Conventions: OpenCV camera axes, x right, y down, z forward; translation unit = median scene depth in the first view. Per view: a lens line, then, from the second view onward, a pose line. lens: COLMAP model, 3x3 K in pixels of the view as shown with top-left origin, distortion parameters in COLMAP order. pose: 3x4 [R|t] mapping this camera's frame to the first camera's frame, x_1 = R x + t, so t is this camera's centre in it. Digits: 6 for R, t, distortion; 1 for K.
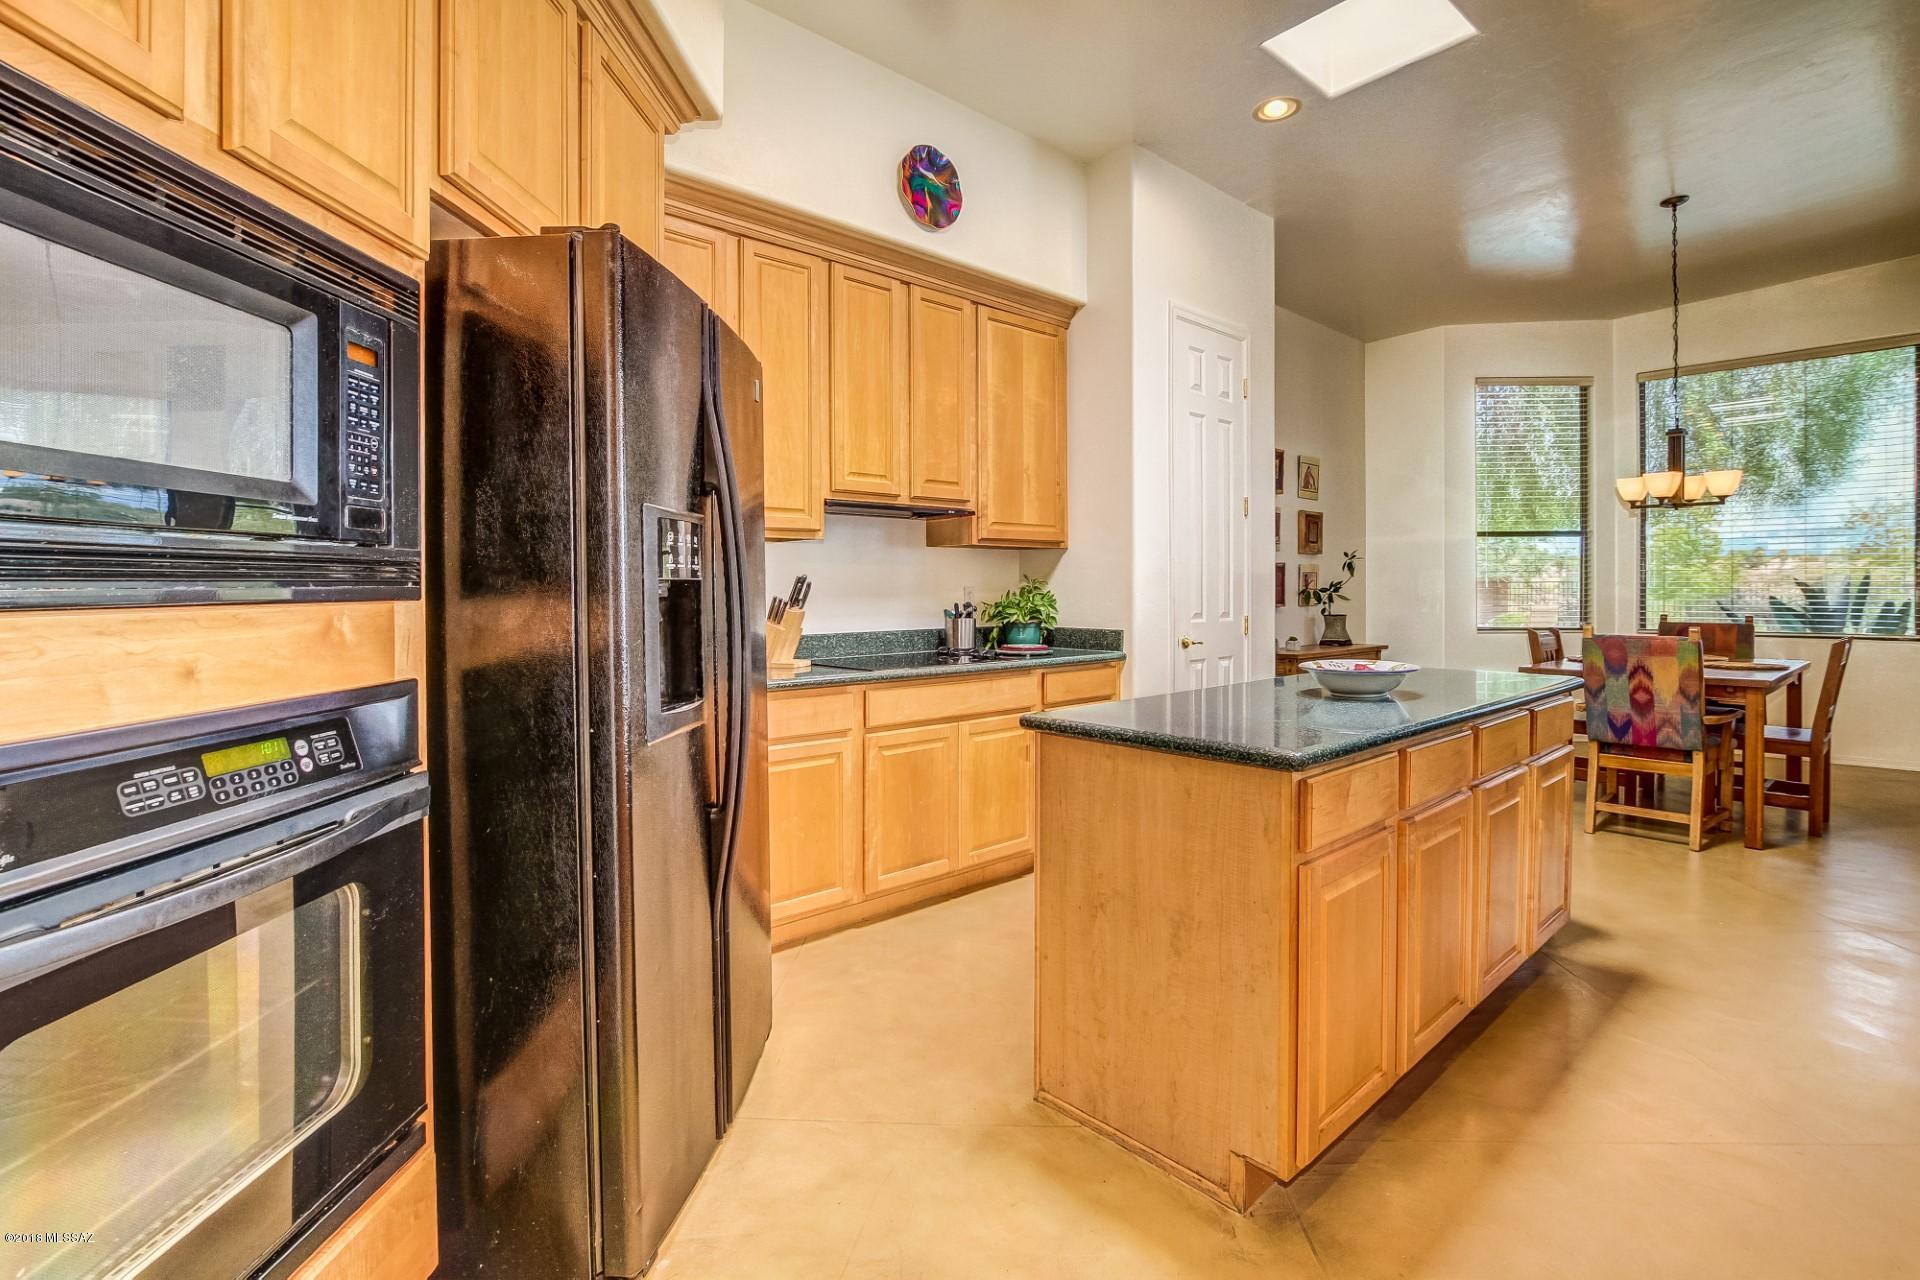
lens RADIAL K [[901.0, 0, 962.4], [0, 901.0, 593.4], [0, 0, 1]] dist [-0.036612, 0.009190]
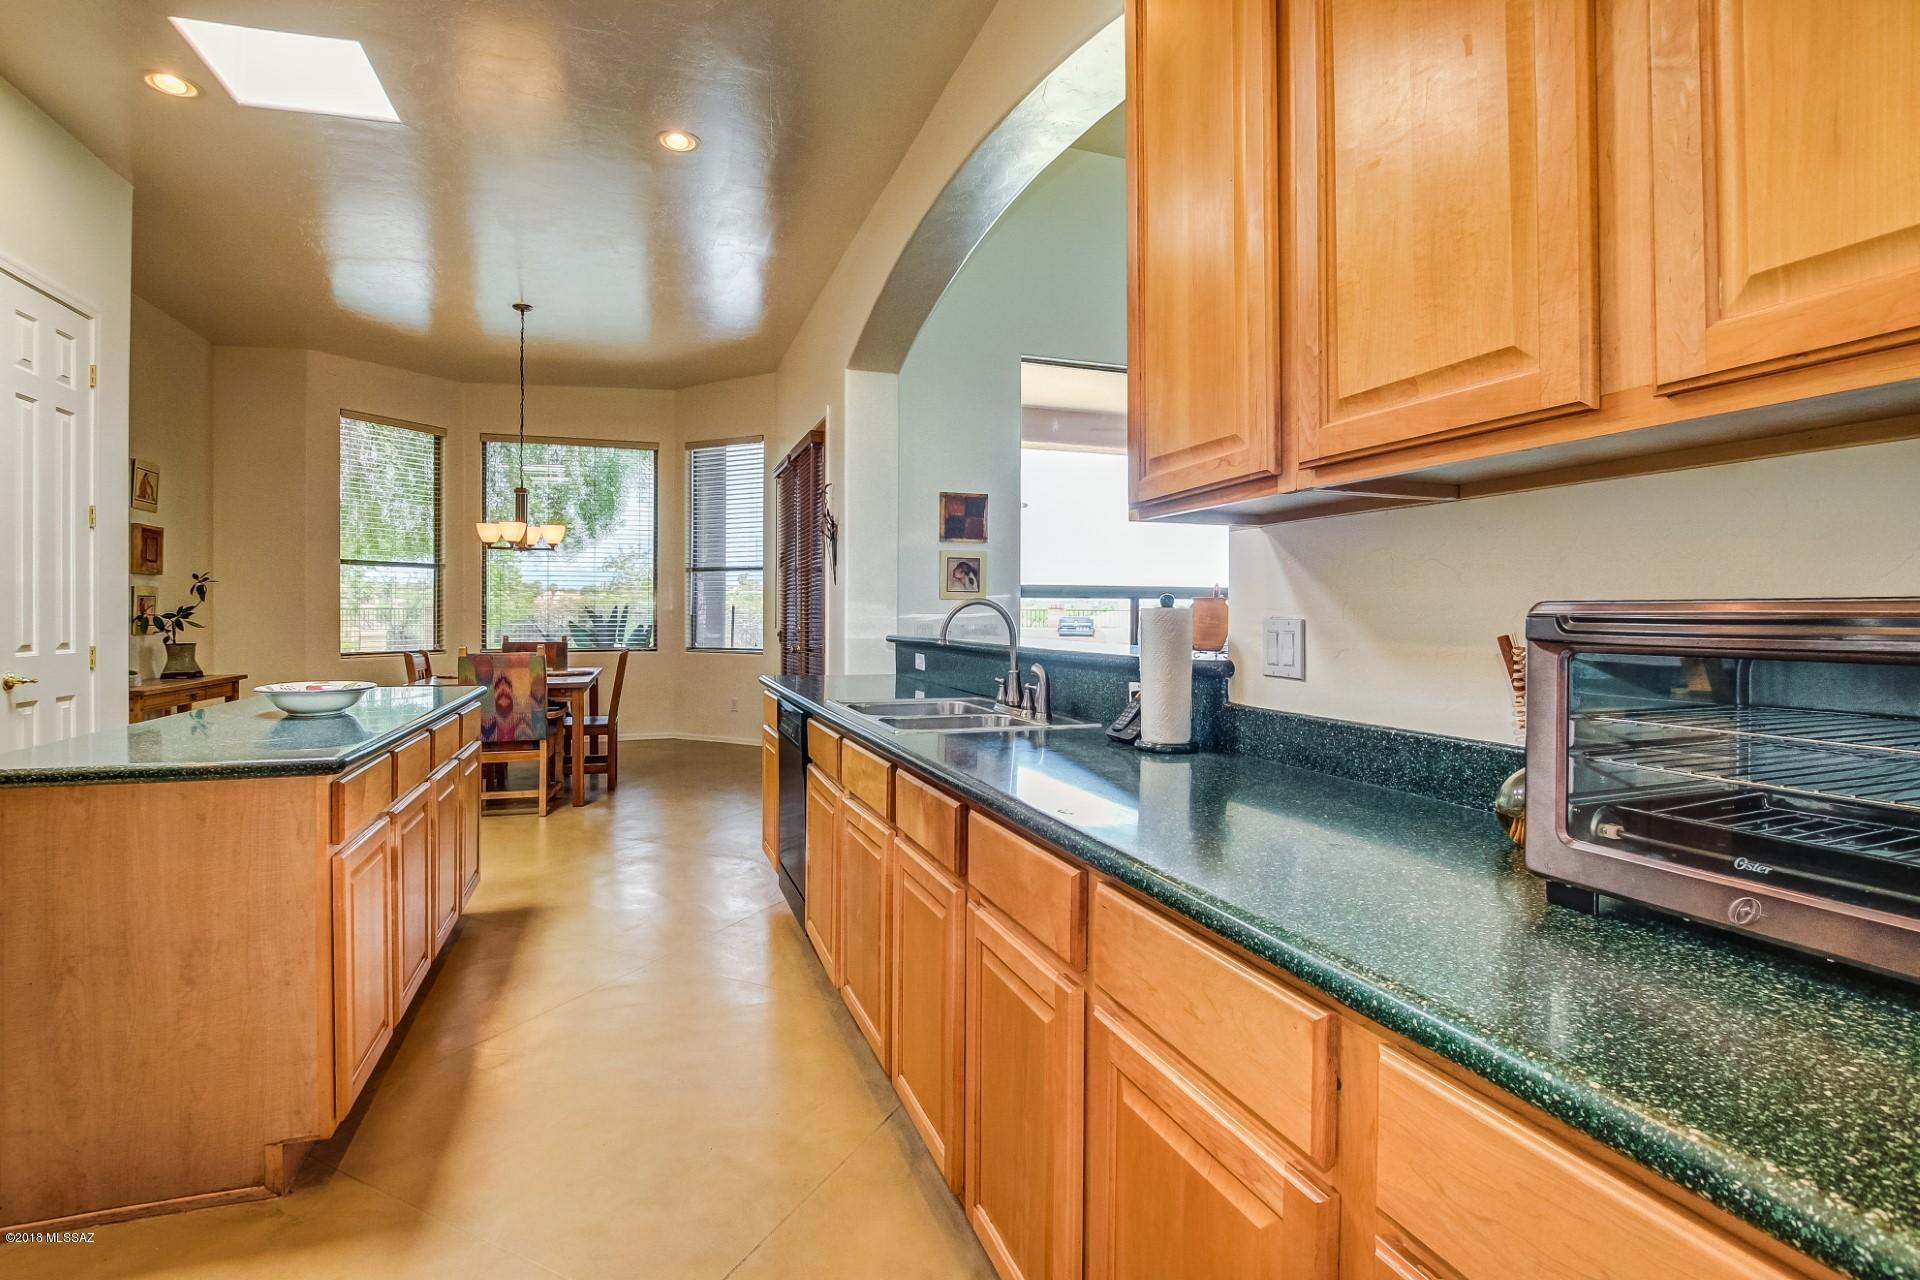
lens RADIAL K [[902.2, 0, 960.0], [0, 902.2, 610.4], [0, 0, 1]] dist [0.000095, -0.000020]
pose [[0.380923, 0.005722, 0.924589, -0.159473], [0.003649, 0.999964, -0.007692, 0.000311], [-0.924600, 0.006304, 0.380888, -0.076220]]
